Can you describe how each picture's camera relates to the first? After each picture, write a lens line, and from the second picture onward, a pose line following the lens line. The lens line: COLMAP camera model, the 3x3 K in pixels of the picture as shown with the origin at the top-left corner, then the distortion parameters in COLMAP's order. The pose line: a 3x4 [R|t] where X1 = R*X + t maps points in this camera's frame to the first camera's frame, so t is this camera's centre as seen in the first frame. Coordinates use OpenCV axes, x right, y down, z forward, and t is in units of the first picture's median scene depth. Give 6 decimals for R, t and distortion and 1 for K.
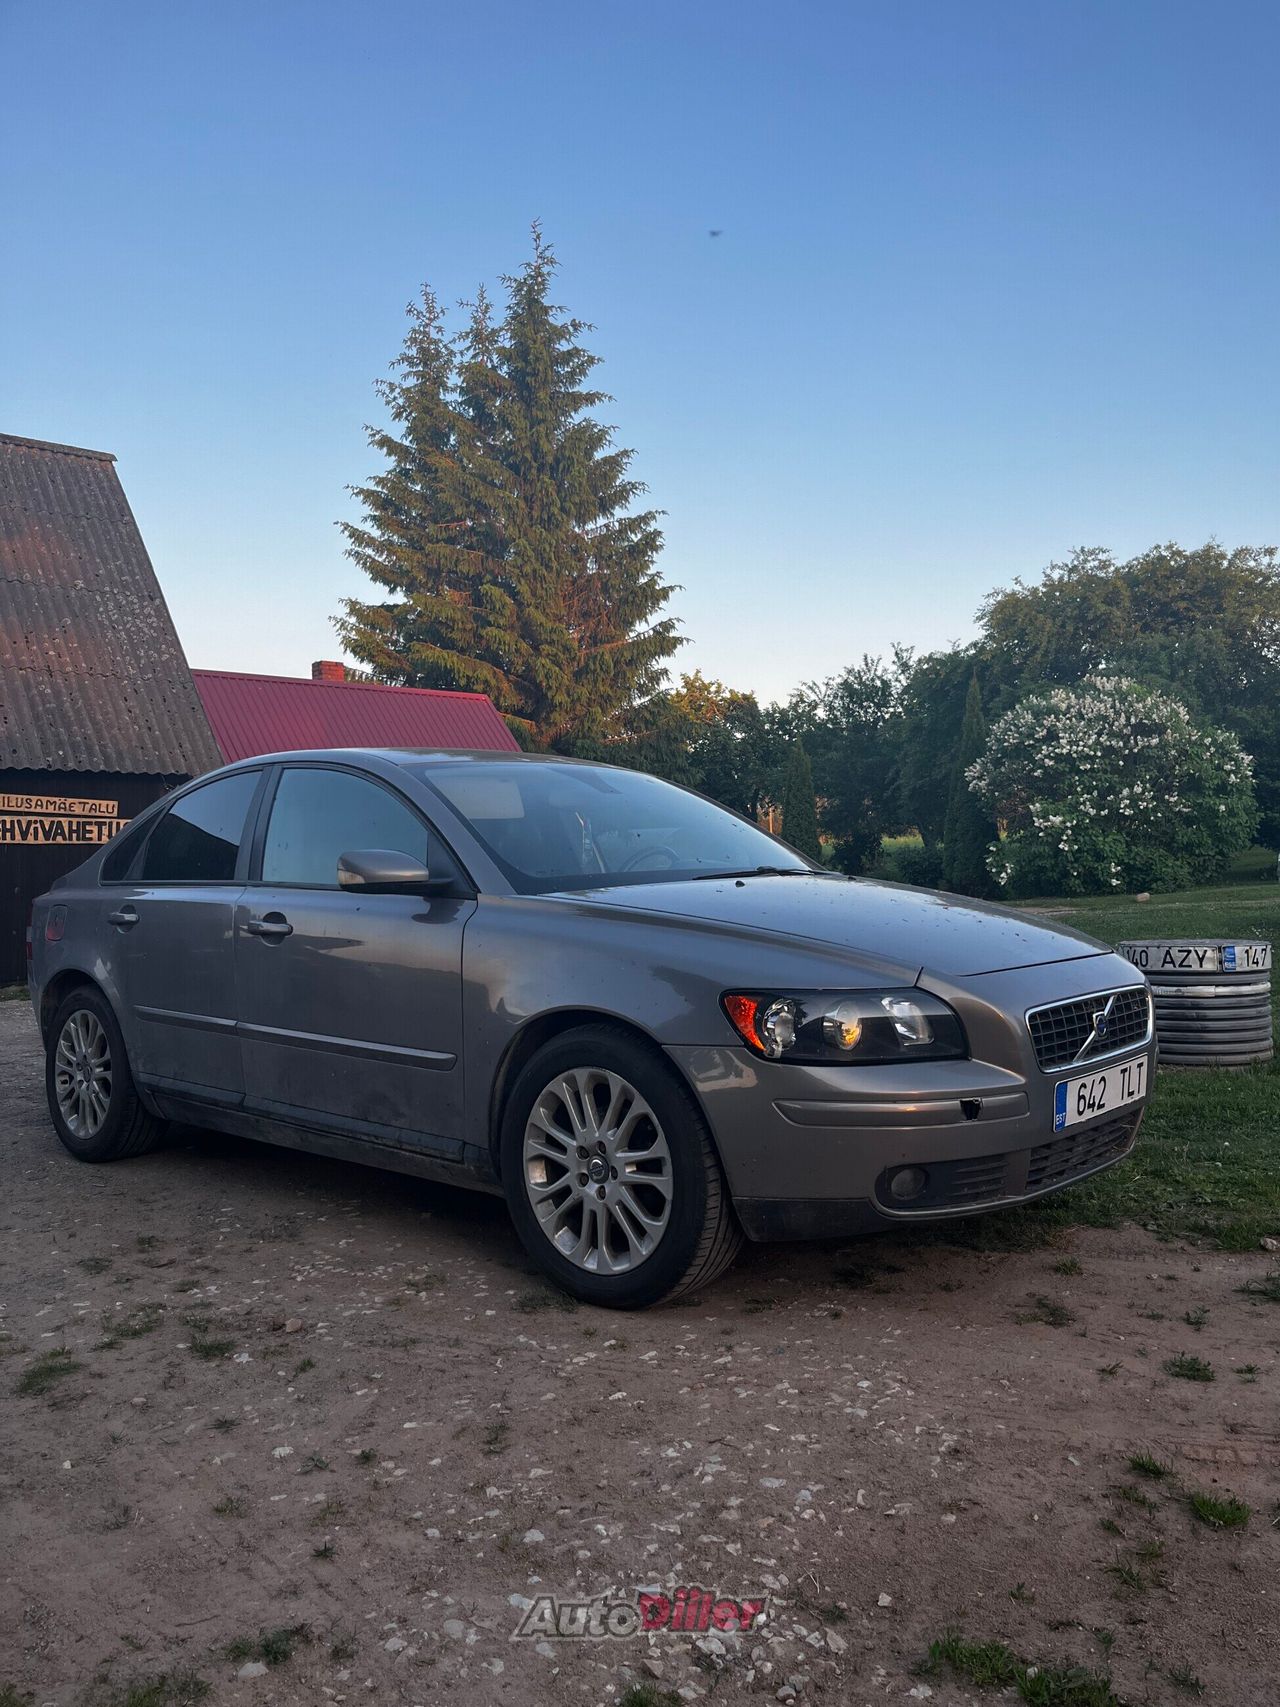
lens RADIAL K [[1307.8, 0, 639.1], [0, 1307.8, 877.0], [0, 0, 1]] dist [-0.004075, 0.001063]
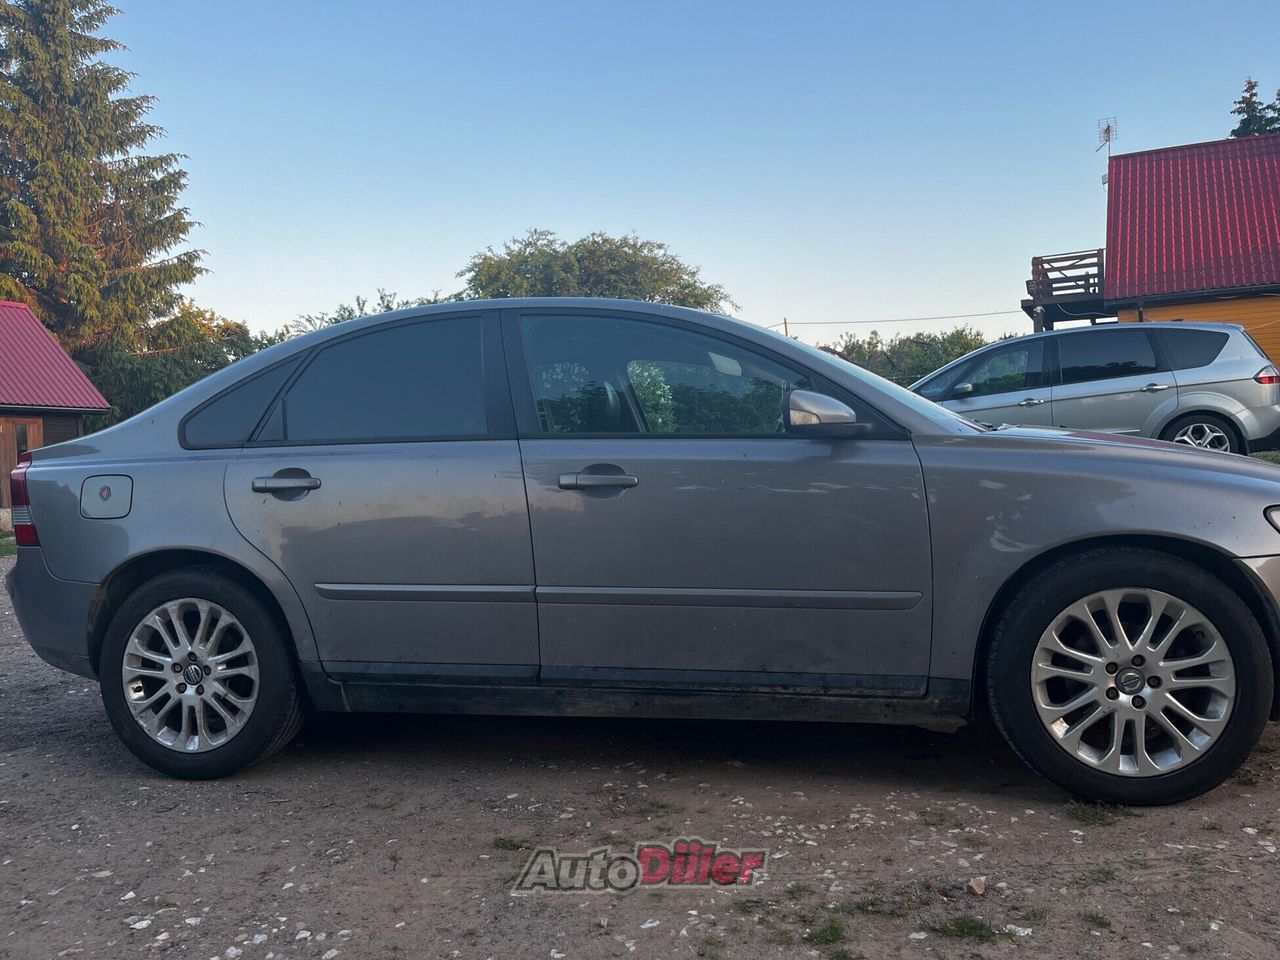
lens RADIAL K [[986.3, 0, 640.0], [0, 986.3, 480.0], [0, 0, 1]] dist [0.067177, -0.111941]
pose [[0.860806, -0.015484, 0.508697, -0.087714], [0.015177, 0.999874, 0.004753, 0.005039], [-0.508706, 0.003629, 0.860932, 0.054100]]
